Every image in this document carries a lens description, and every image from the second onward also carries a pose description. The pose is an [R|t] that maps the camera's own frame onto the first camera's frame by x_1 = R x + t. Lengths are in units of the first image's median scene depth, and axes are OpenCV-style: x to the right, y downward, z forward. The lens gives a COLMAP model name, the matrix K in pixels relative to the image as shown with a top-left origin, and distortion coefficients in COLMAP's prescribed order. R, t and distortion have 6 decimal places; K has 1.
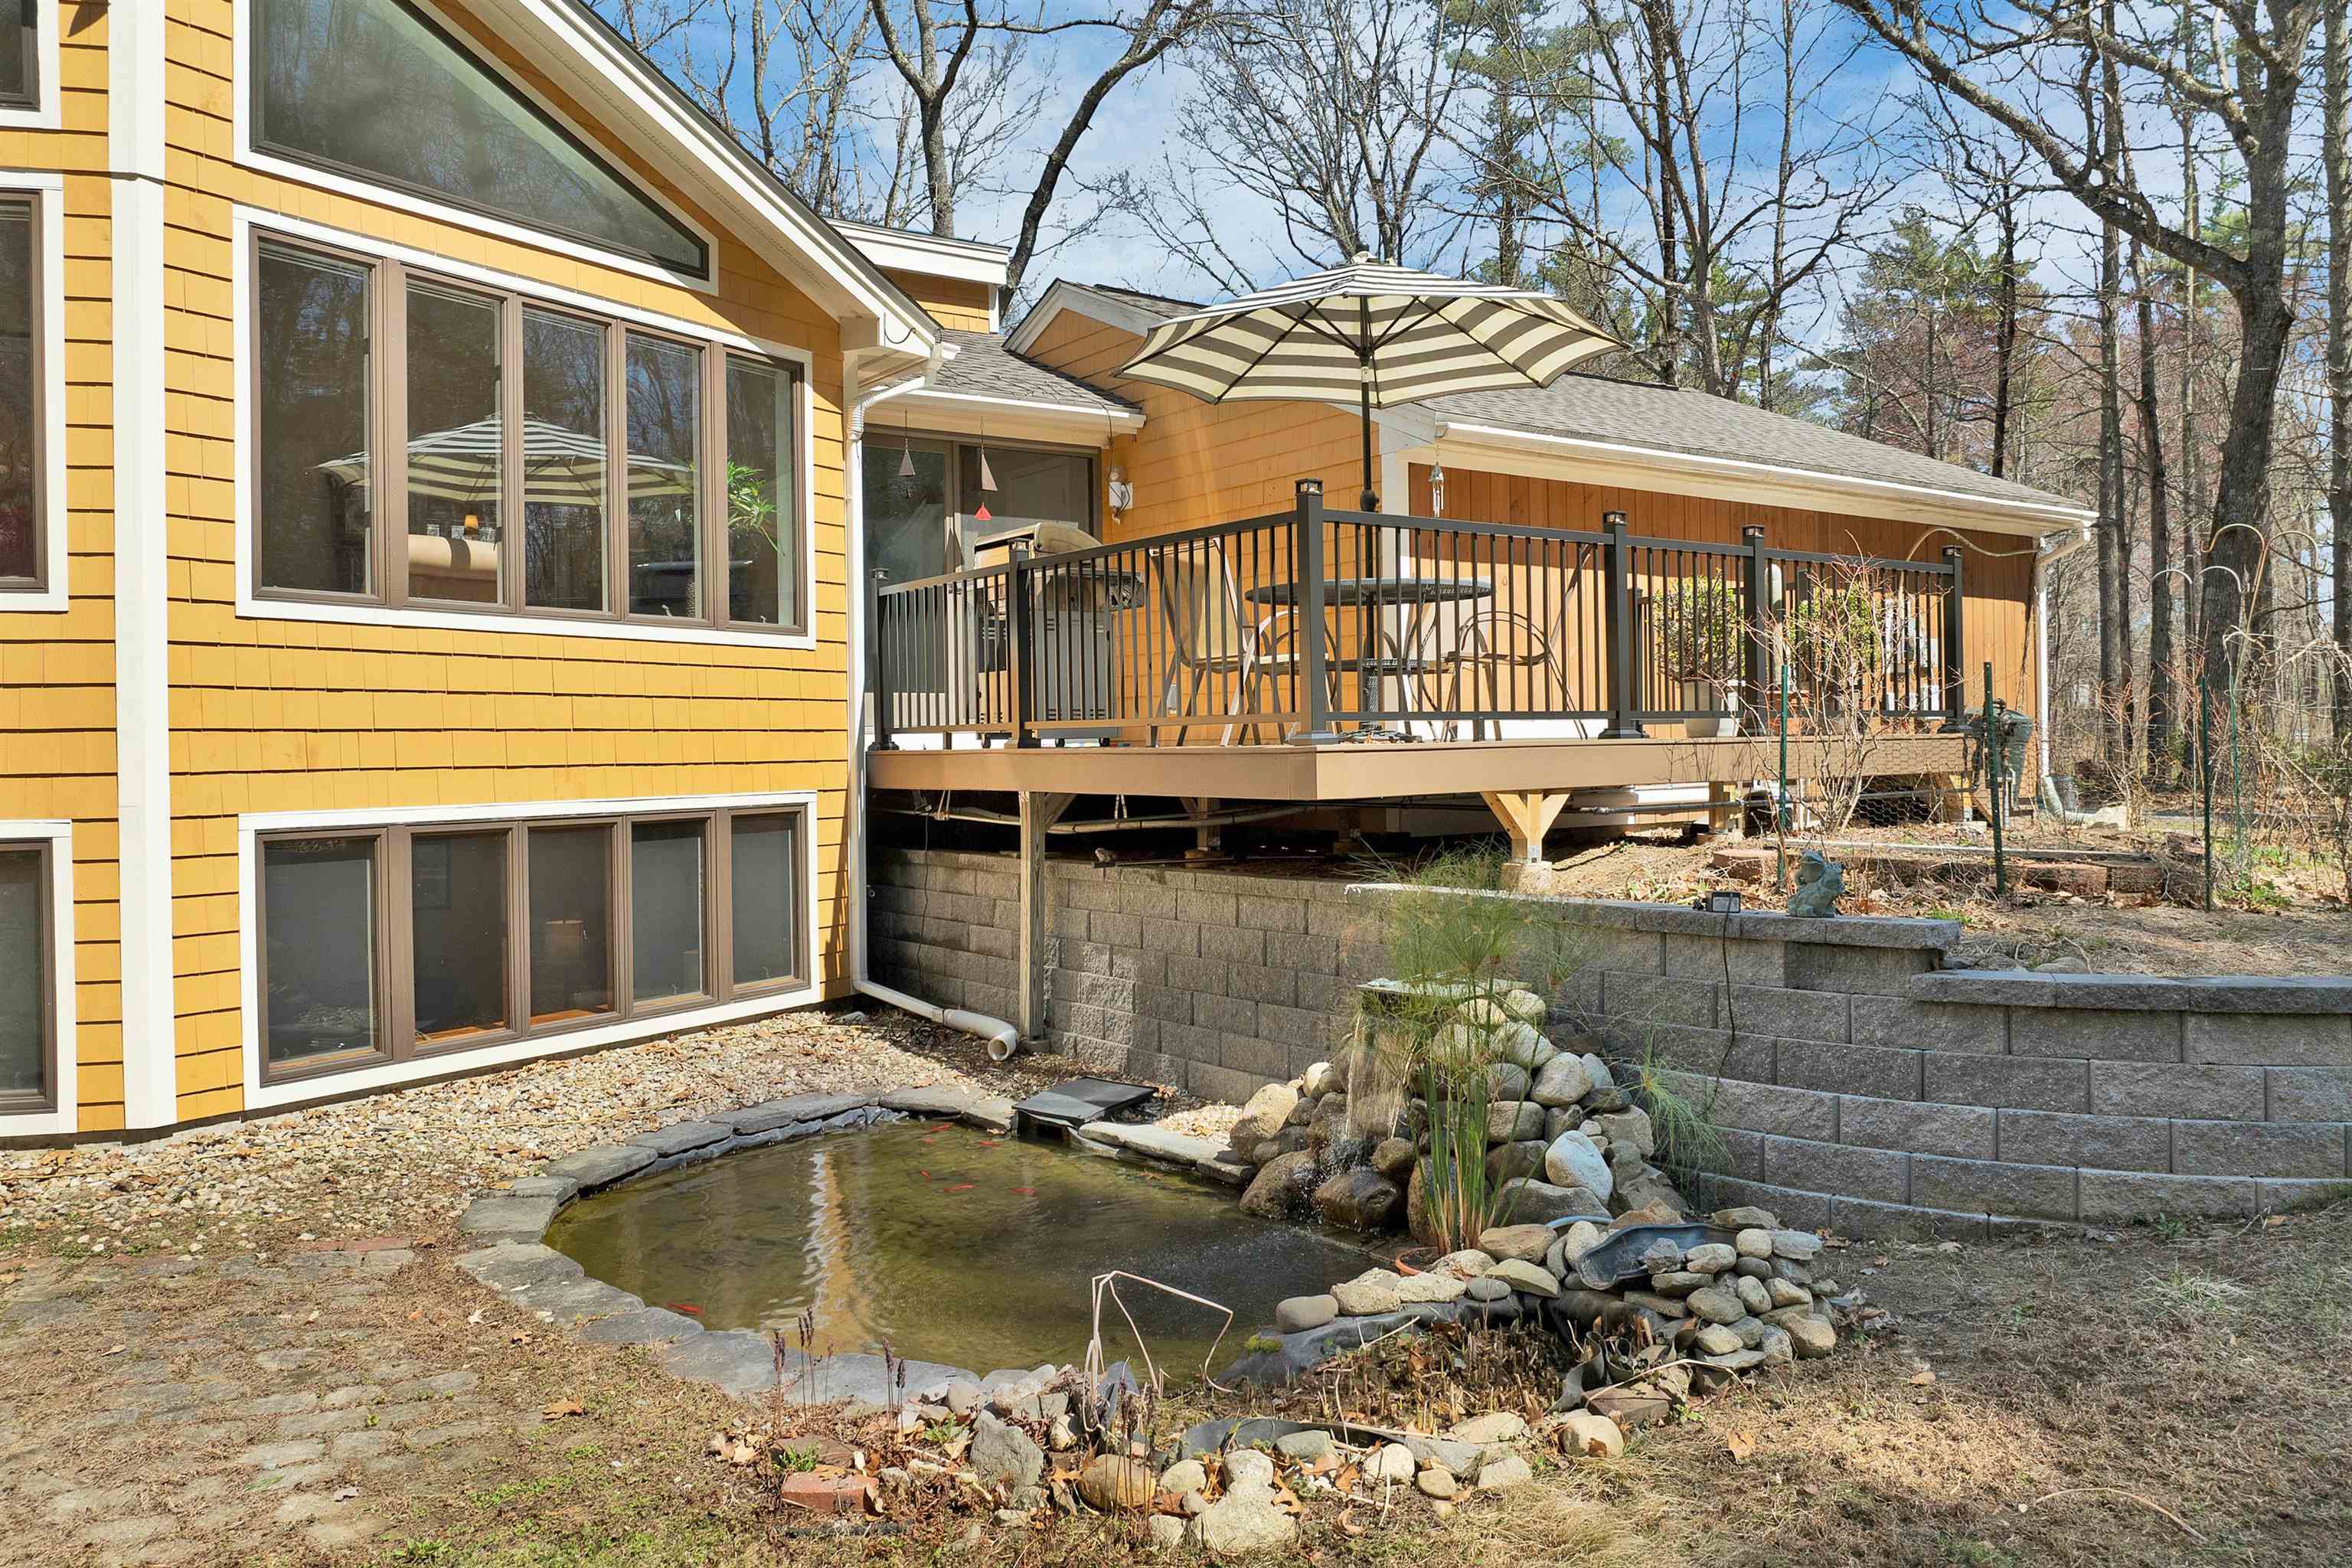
lens RADIAL K [[1695.9, 0, 1169.1], [0, 1695.9, 762.9], [0, 0, 1]] dist [-0.038736, 0.005075]
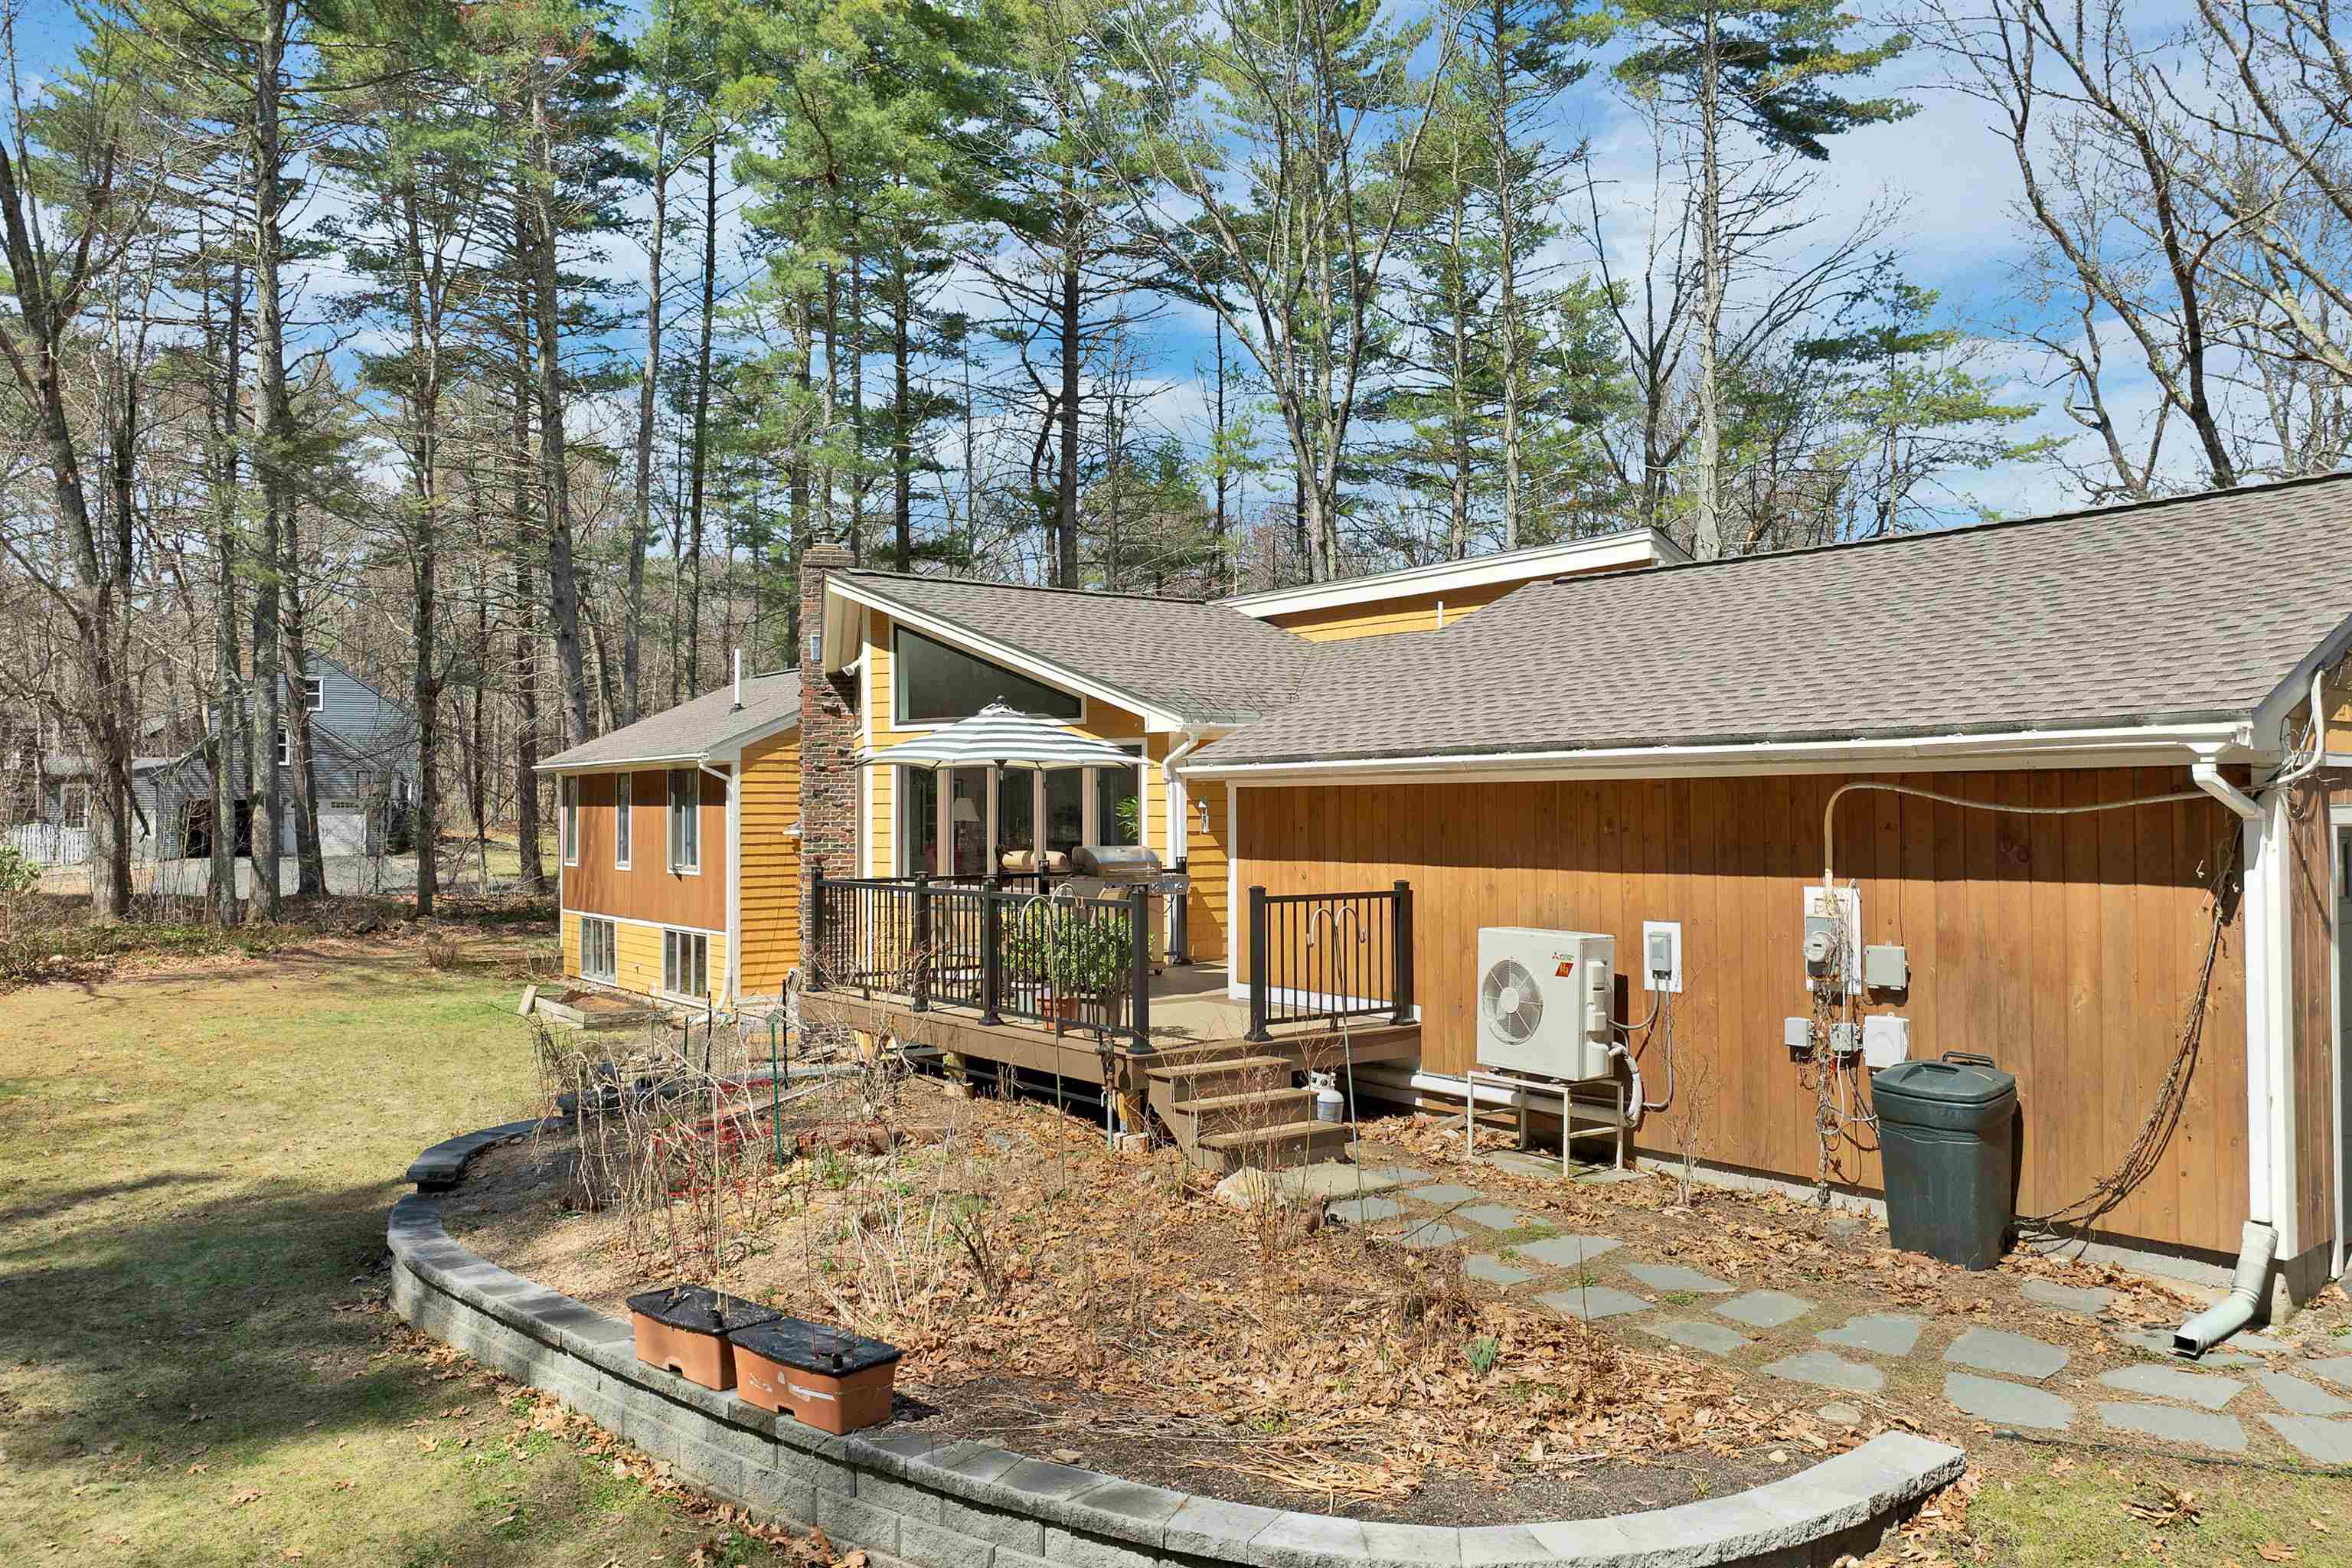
lens RADIAL K [[1695.9, 0, 1179.6], [0, 1695.9, 785.7], [0, 0, 1]] dist [-0.038736, 0.005075]
pose [[0.023621, 0.001954, -0.999719, 1.616313], [-0.002547, 0.999995, 0.001895, -0.200171], [0.999718, 0.002502, 0.023626, 1.016729]]
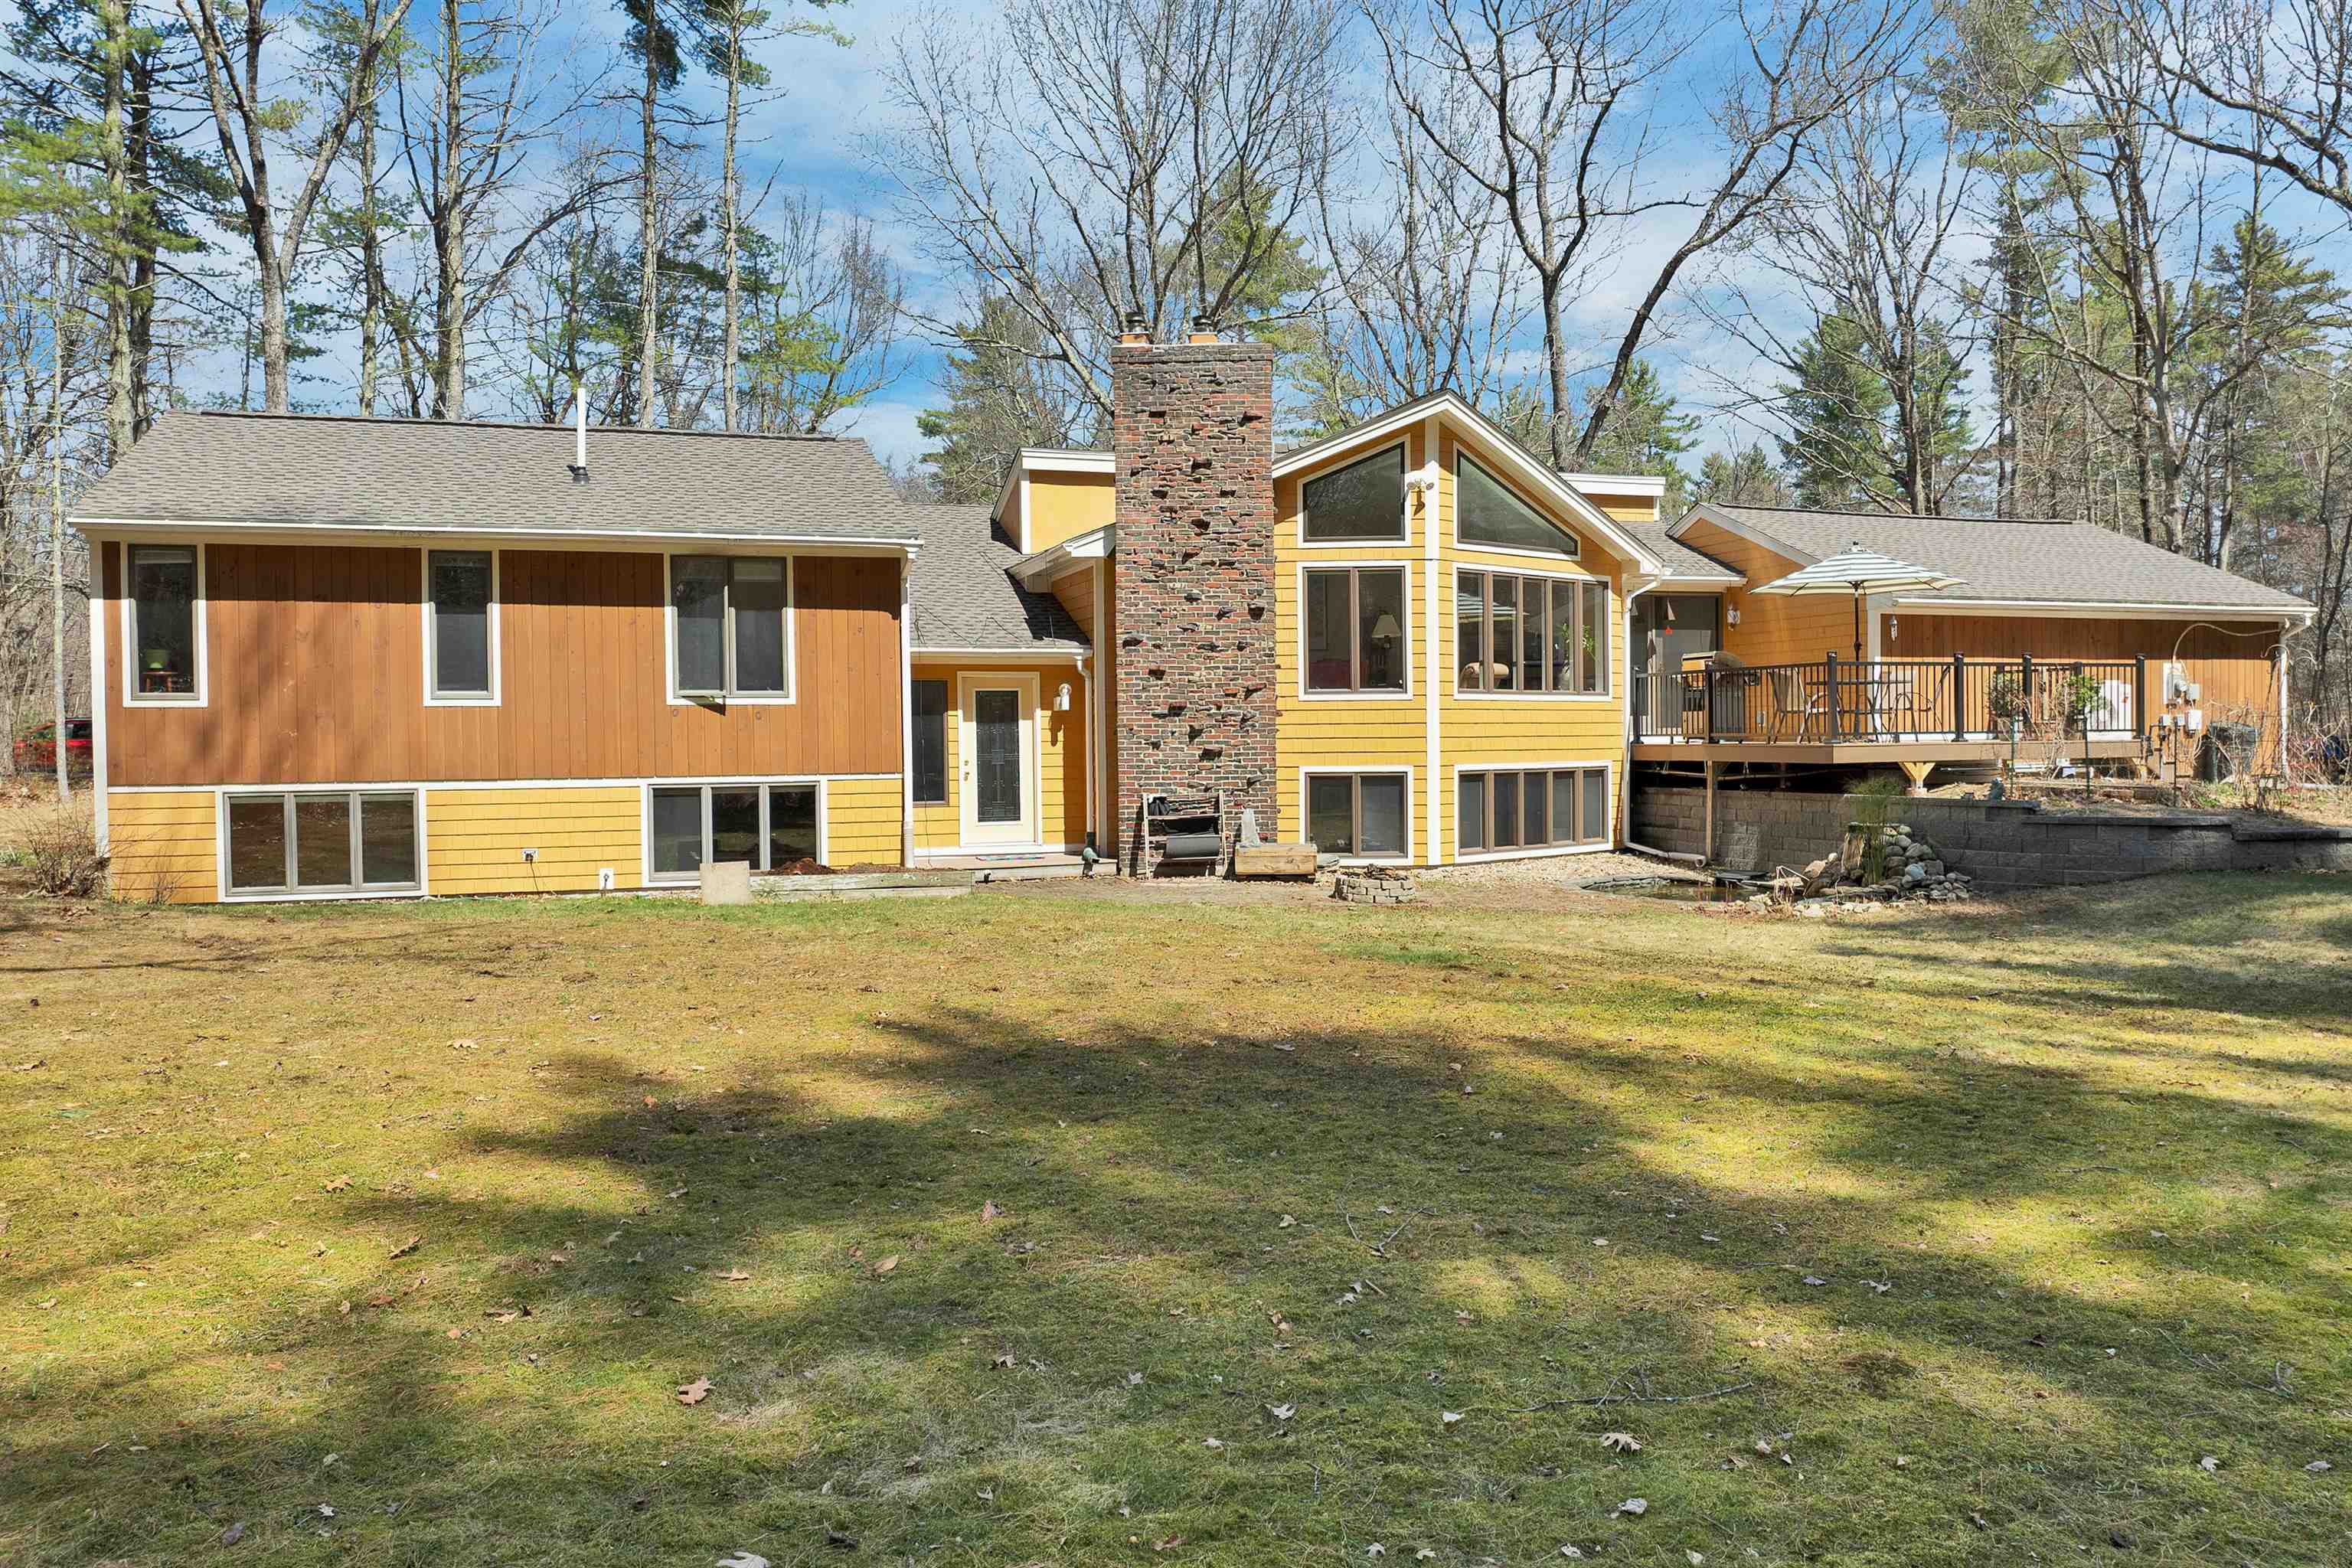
lens RADIAL K [[1695.9, 0, 1173.5], [0, 1695.9, 780.4], [0, 0, 1]] dist [-0.038736, 0.005075]
pose [[0.958406, 0.011926, -0.285160, -0.123447], [-0.006200, 0.999761, 0.020975, -0.002054], [0.285342, -0.018334, 0.958250, -1.496647]]
